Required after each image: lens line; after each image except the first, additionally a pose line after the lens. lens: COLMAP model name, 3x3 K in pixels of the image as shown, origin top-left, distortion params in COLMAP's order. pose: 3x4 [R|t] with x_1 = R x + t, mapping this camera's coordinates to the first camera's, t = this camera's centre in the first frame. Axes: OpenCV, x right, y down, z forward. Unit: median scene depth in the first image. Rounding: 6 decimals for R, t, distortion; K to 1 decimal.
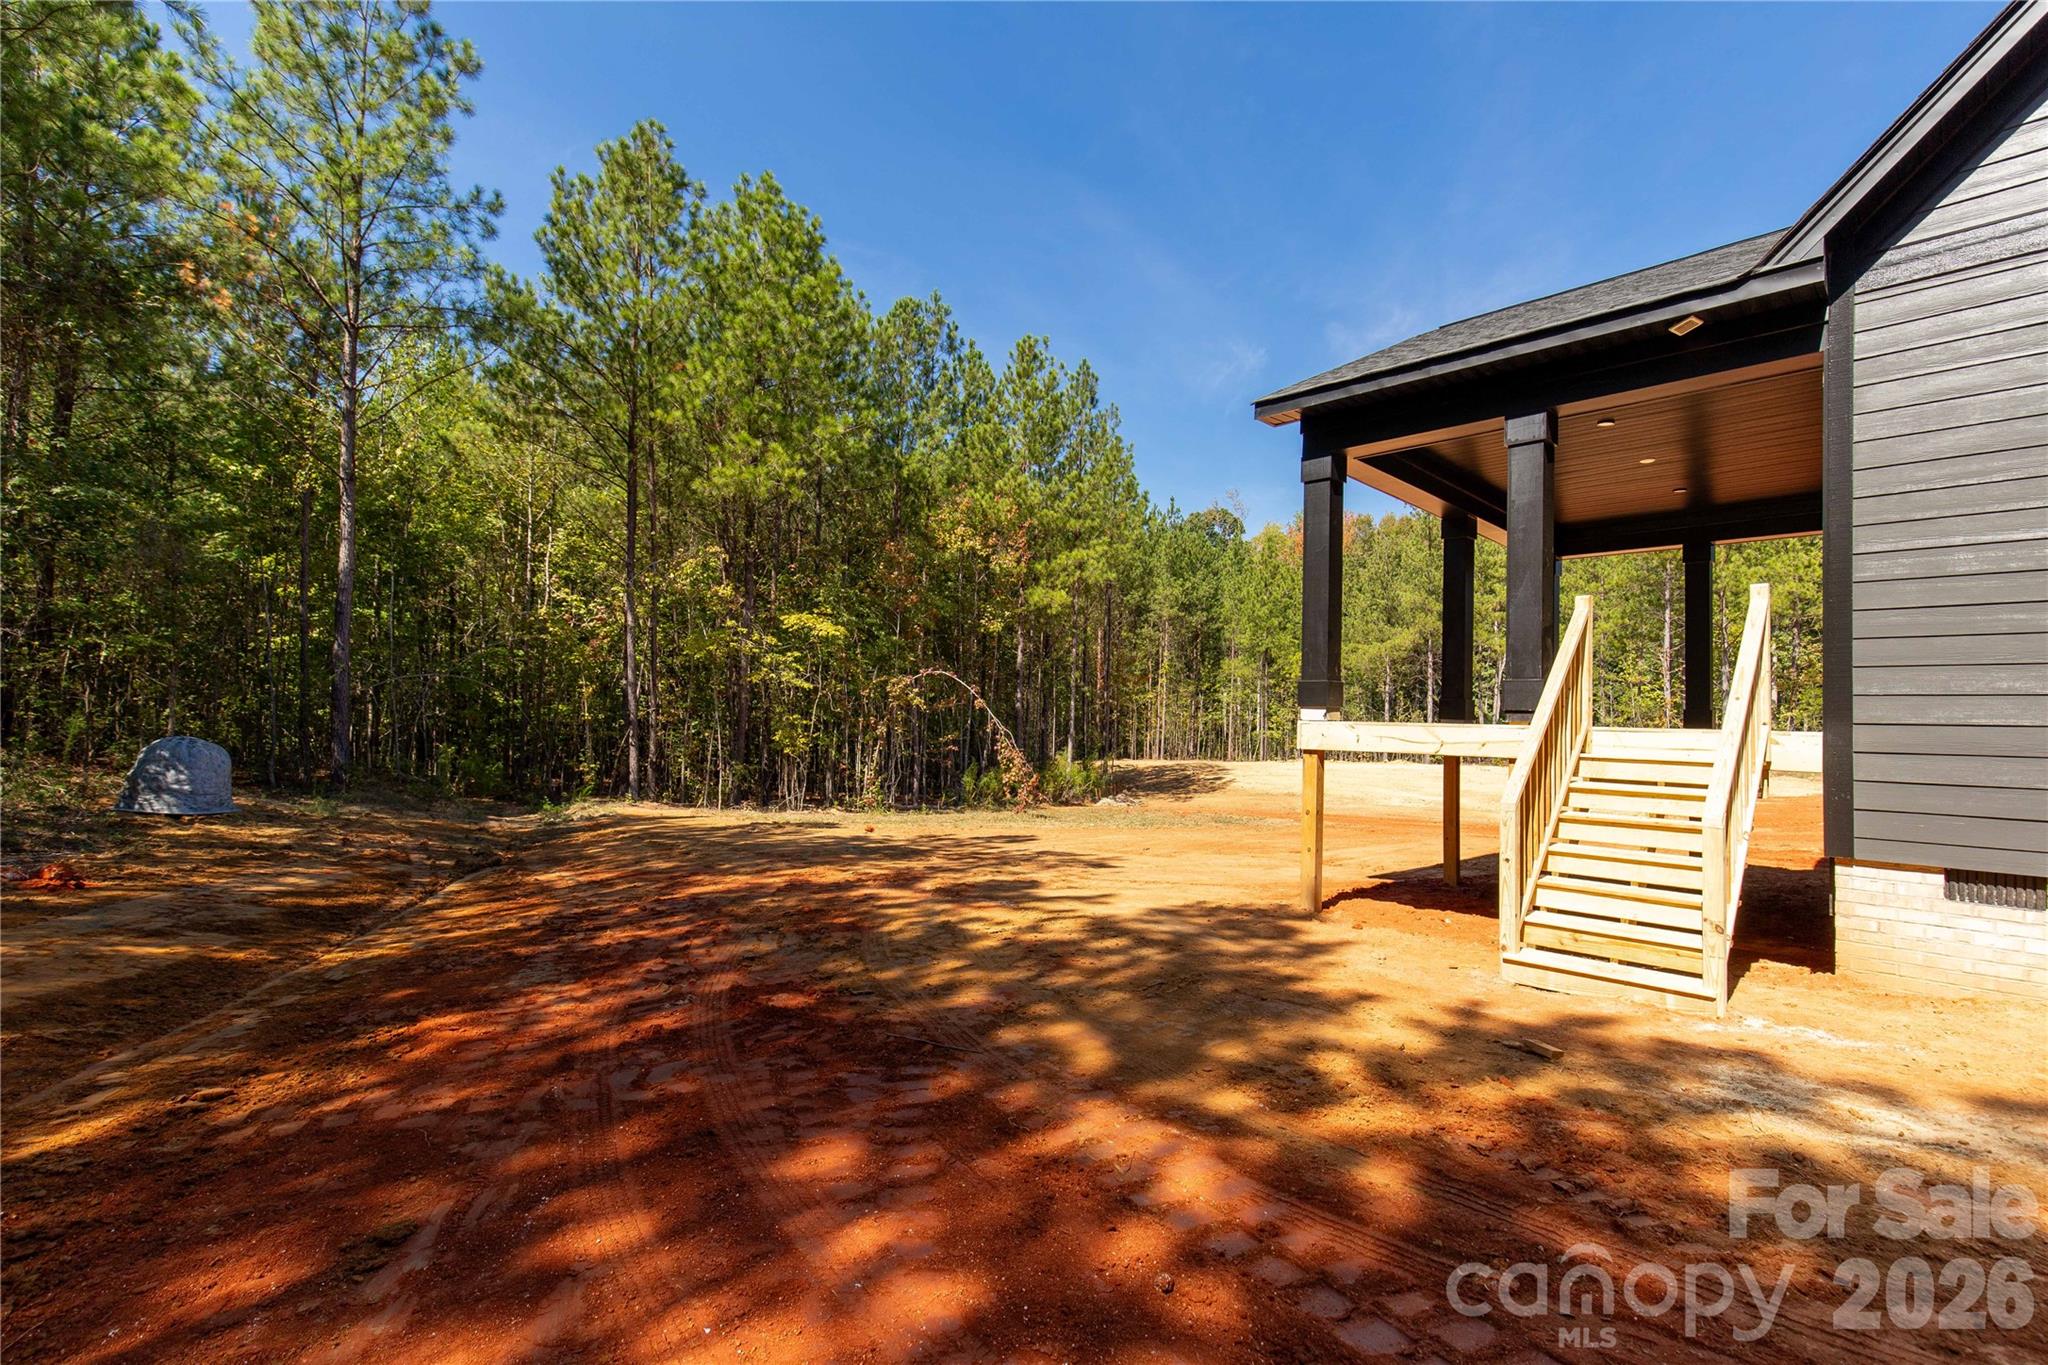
lens RADIAL K [[941.5, 0, 1020.6], [0, 941.5, 687.9], [0, 0, 1]] dist [0.000523, 0.000045]
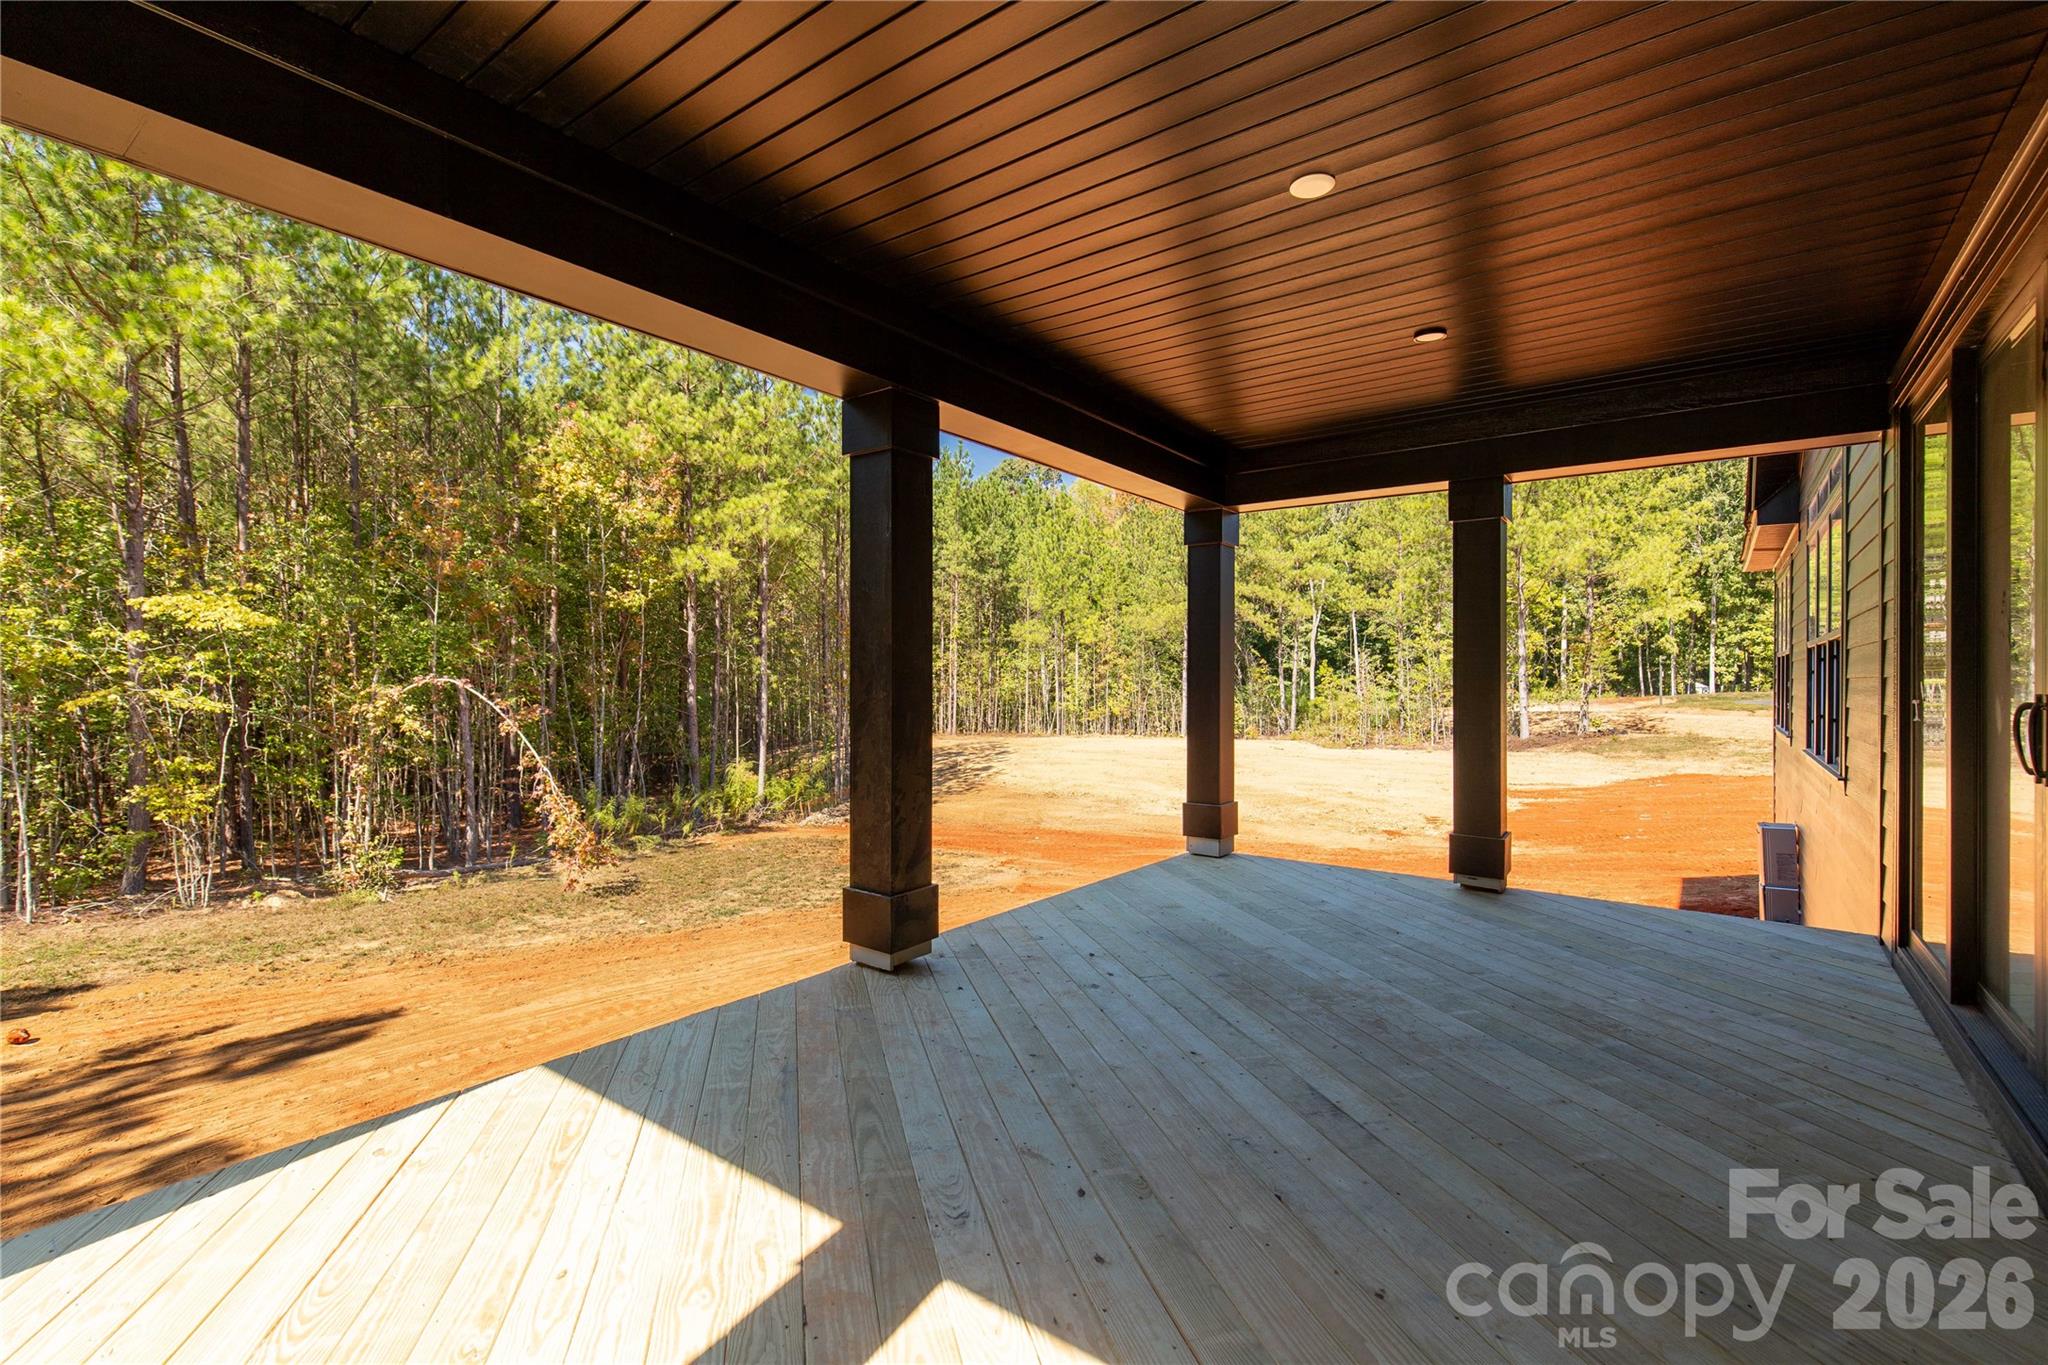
lens RADIAL K [[941.5, 0, 1024.4], [0, 941.5, 680.8], [0, 0, 1]] dist [0.000523, 0.000045]
pose [[0.986647, -0.023592, 0.161153, 0.151165], [0.016589, 0.998864, 0.044665, -0.028825], [-0.162023, -0.041396, 0.985918, 0.215658]]
